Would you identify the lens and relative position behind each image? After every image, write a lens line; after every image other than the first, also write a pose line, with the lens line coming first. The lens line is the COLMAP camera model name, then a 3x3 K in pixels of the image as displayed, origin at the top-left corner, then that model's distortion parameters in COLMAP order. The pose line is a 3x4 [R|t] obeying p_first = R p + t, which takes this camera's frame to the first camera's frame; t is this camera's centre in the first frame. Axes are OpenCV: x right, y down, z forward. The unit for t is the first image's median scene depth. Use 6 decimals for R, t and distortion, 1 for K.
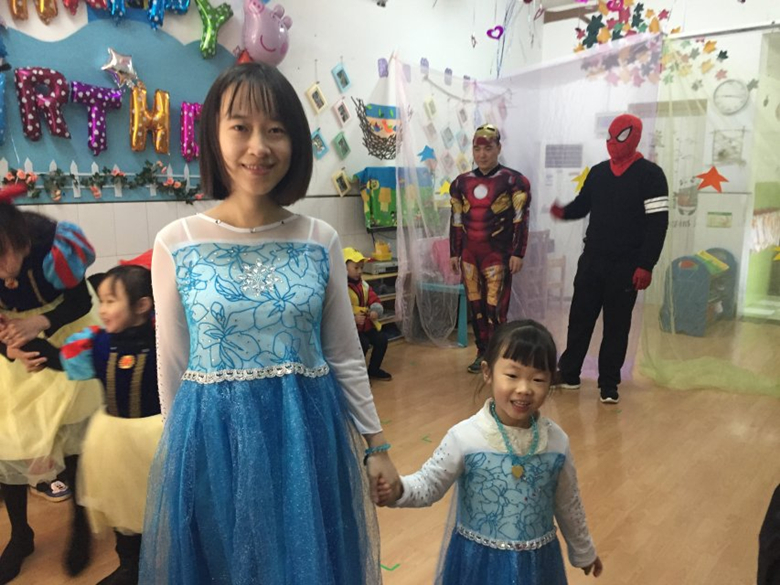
lens RADIAL K [[660.6, 0, 393.8], [0, 660.6, 292.5], [0, 0, 1]] dist [0.089877, -0.127735]
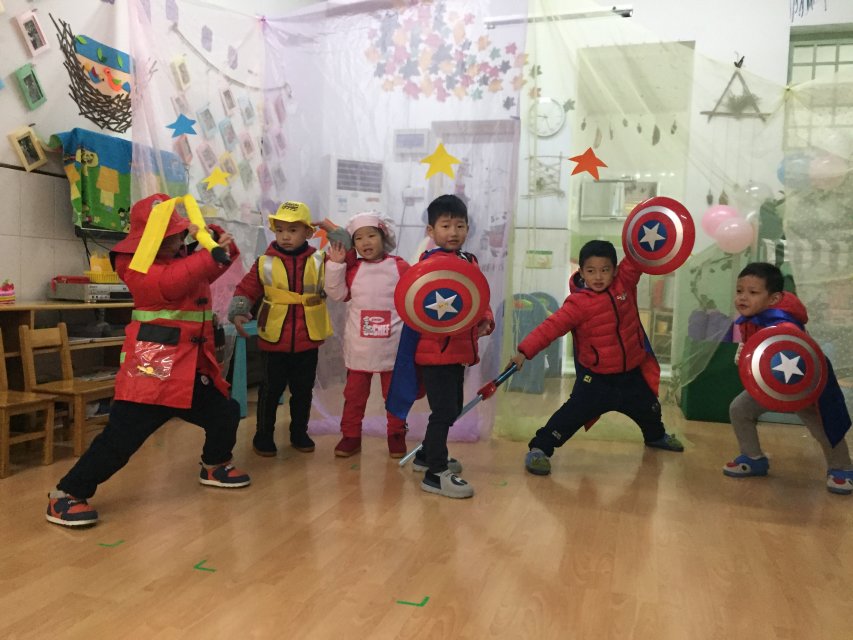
lens RADIAL K [[722.5, 0, 430.6], [0, 722.5, 320.0], [0, 0, 1]] dist [0.089877, -0.127735]
pose [[0.917070, 0.005221, 0.398692, -0.008369], [0.035709, 0.994821, -0.095165, 0.053515], [-0.397124, 0.101510, 0.912134, 0.234253]]
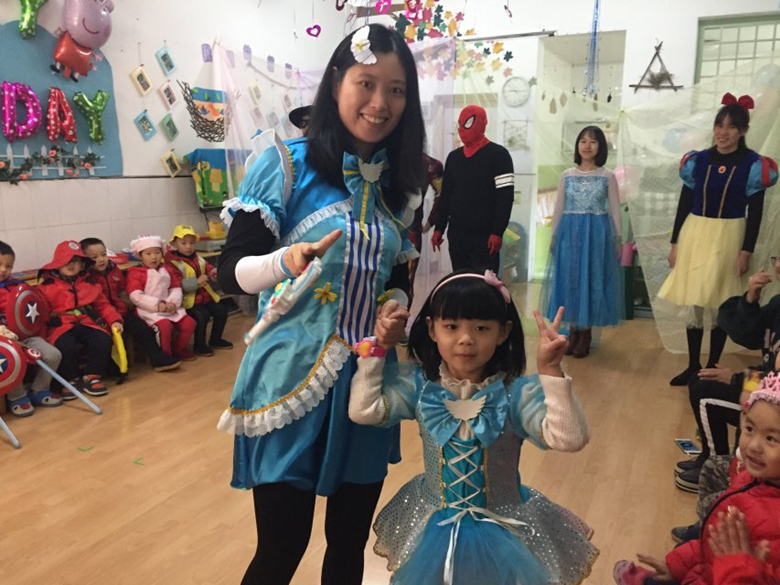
lens RADIAL K [[660.6, 0, 393.8], [0, 660.6, 292.5], [0, 0, 1]] dist [0.089877, -0.127735]
pose [[0.966942, -0.049305, 0.250184, -0.012374], [0.044222, 0.998686, 0.025900, 0.018994], [-0.251132, -0.013980, 0.967852, -0.078280]]
